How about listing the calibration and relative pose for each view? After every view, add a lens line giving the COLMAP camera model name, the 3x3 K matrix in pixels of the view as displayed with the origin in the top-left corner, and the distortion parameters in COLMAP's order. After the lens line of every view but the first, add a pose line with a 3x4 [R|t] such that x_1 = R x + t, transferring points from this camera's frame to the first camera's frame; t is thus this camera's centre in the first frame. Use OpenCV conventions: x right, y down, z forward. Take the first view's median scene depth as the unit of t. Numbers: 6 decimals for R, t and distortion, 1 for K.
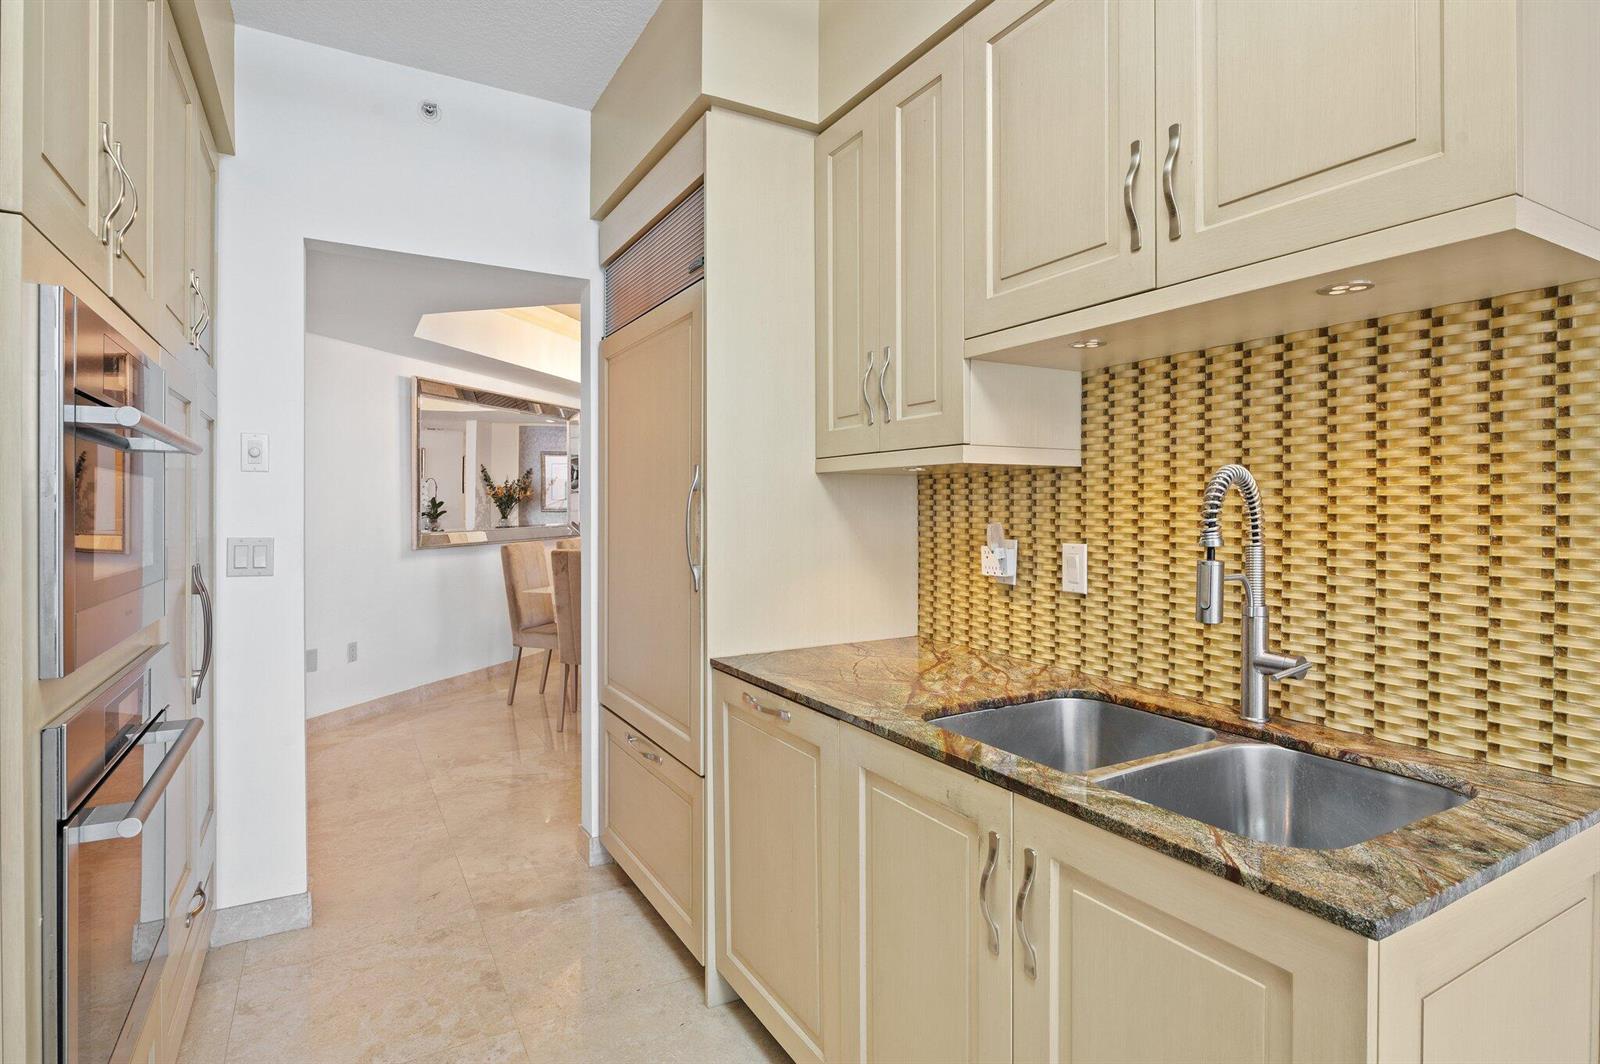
lens RADIAL K [[779.6, 0, 753.4], [0, 779.6, 513.7], [0, 0, 1]] dist [-0.004941, -0.003822]
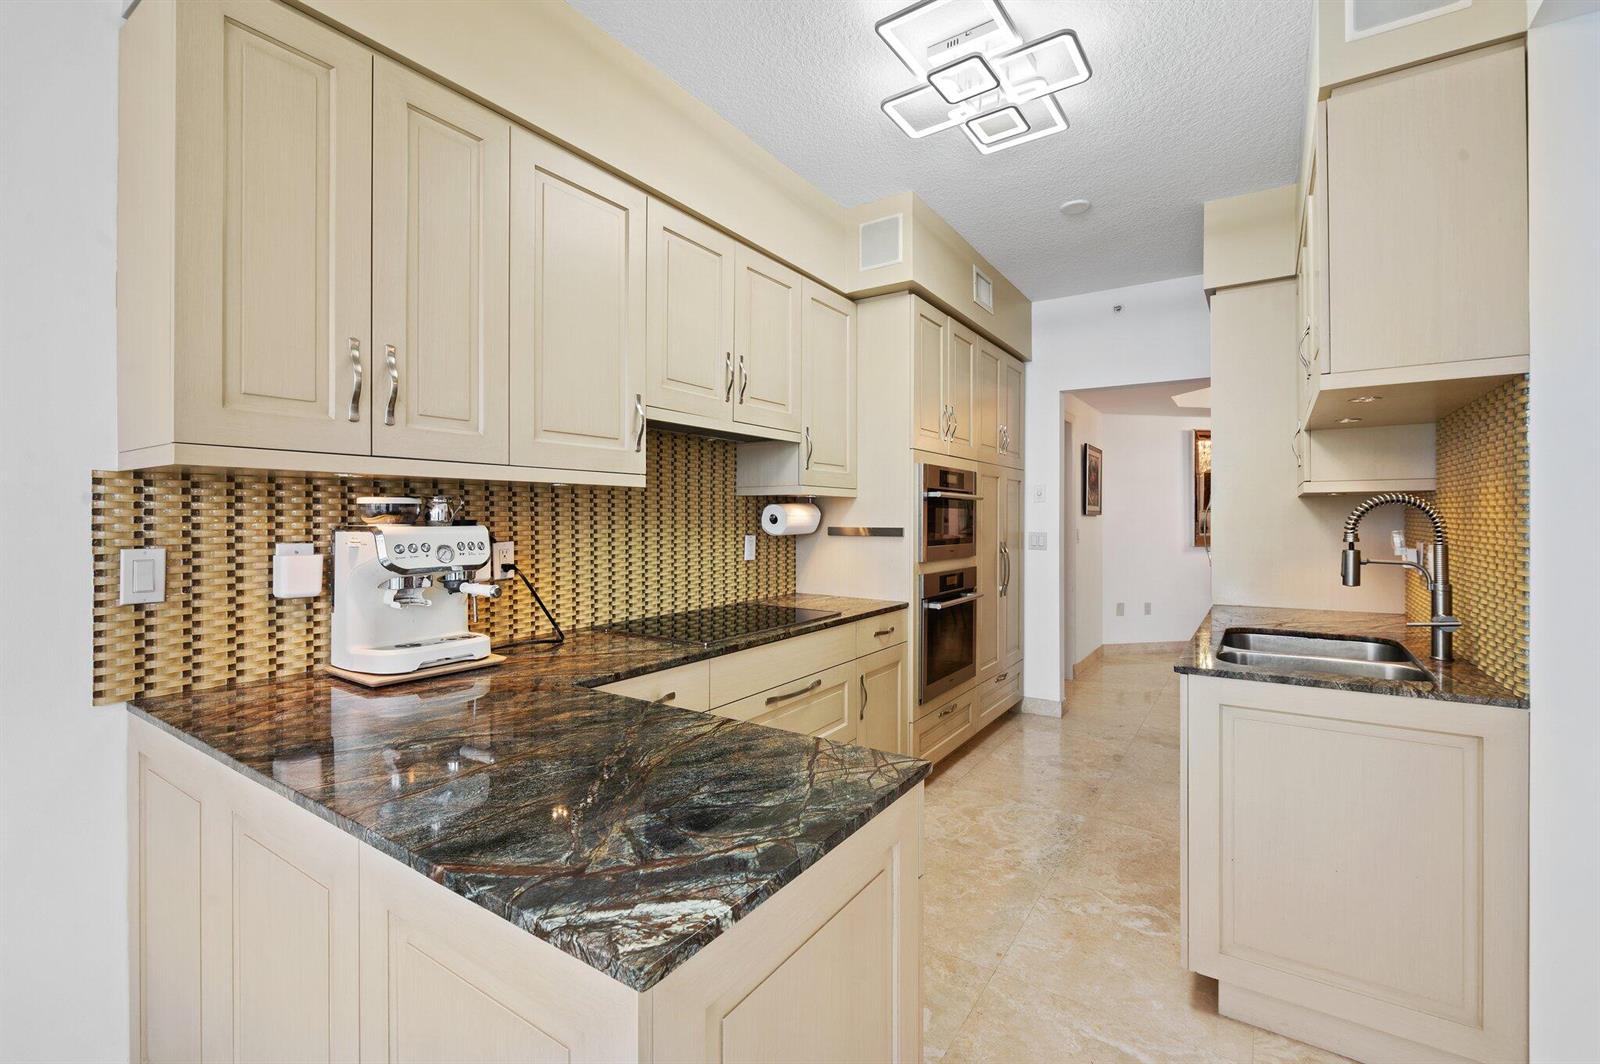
lens RADIAL K [[650.5, 0, 803.9], [0, 650.5, 520.8], [0, 0, 1]] dist [-0.017501, -0.001853]
pose [[0.425904, 0.004731, -0.904756, 0.734783], [-0.006657, 0.999976, 0.002095, -0.000184], [0.904744, 0.005131, 0.425925, -0.386496]]
